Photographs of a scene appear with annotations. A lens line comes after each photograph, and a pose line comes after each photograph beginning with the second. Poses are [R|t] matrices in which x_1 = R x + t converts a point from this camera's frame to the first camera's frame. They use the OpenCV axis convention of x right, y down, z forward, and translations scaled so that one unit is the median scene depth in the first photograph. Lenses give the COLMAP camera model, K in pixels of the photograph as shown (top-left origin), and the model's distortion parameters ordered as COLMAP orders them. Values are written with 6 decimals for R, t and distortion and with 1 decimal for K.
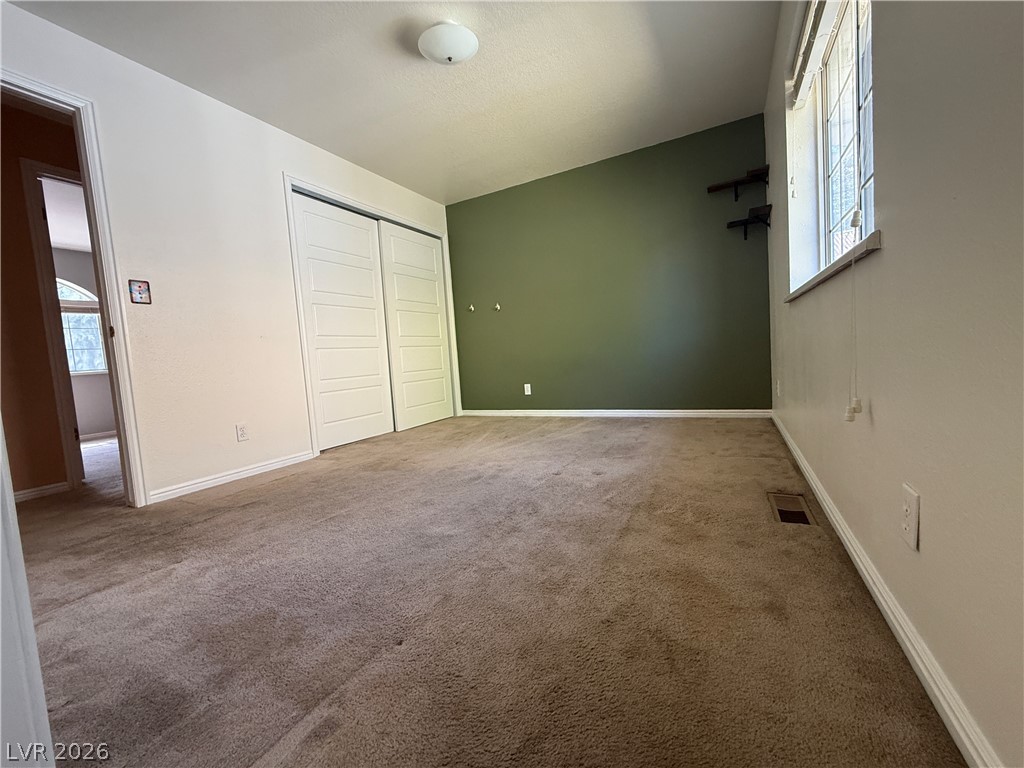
lens RADIAL K [[407.0, 0, 510.7], [0, 407.0, 384.9], [0, 0, 1]] dist [0.000547, -0.000389]
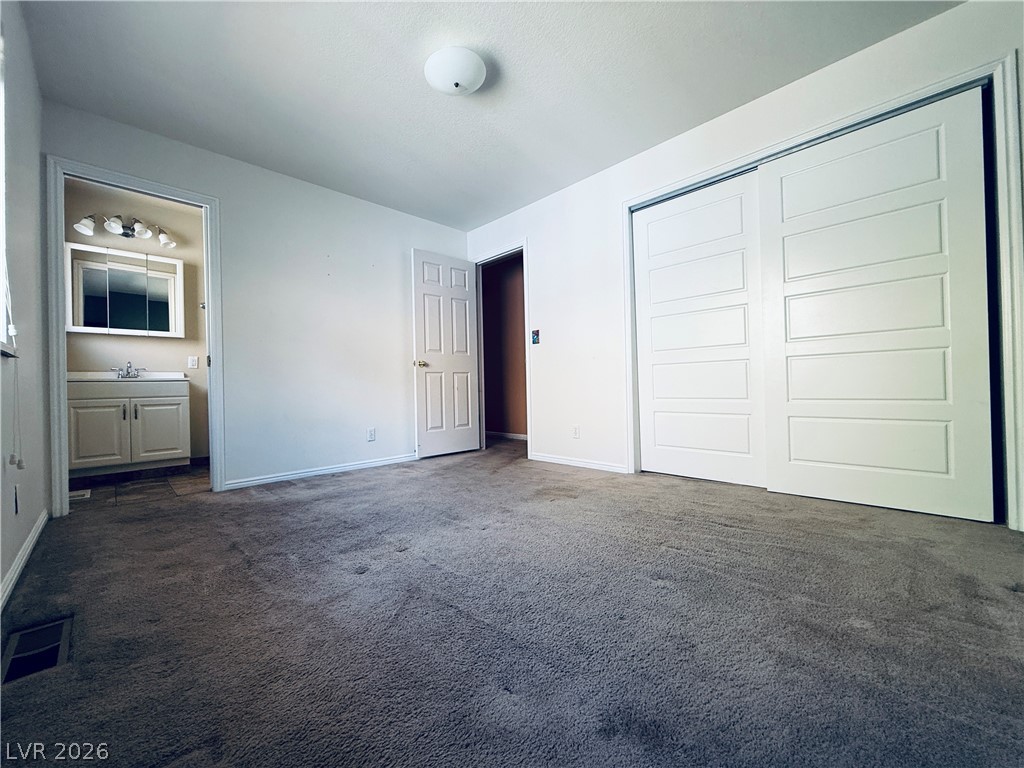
lens RADIAL K [[407.0, 0, 510.7], [0, 407.0, 384.9], [0, 0, 1]] dist [0.000547, -0.000389]
pose [[-0.295899, 0.069407, -0.952694, 0.759022], [-0.024607, 0.996472, 0.080239, -0.159527], [0.954902, 0.047186, -0.293147, 1.387809]]
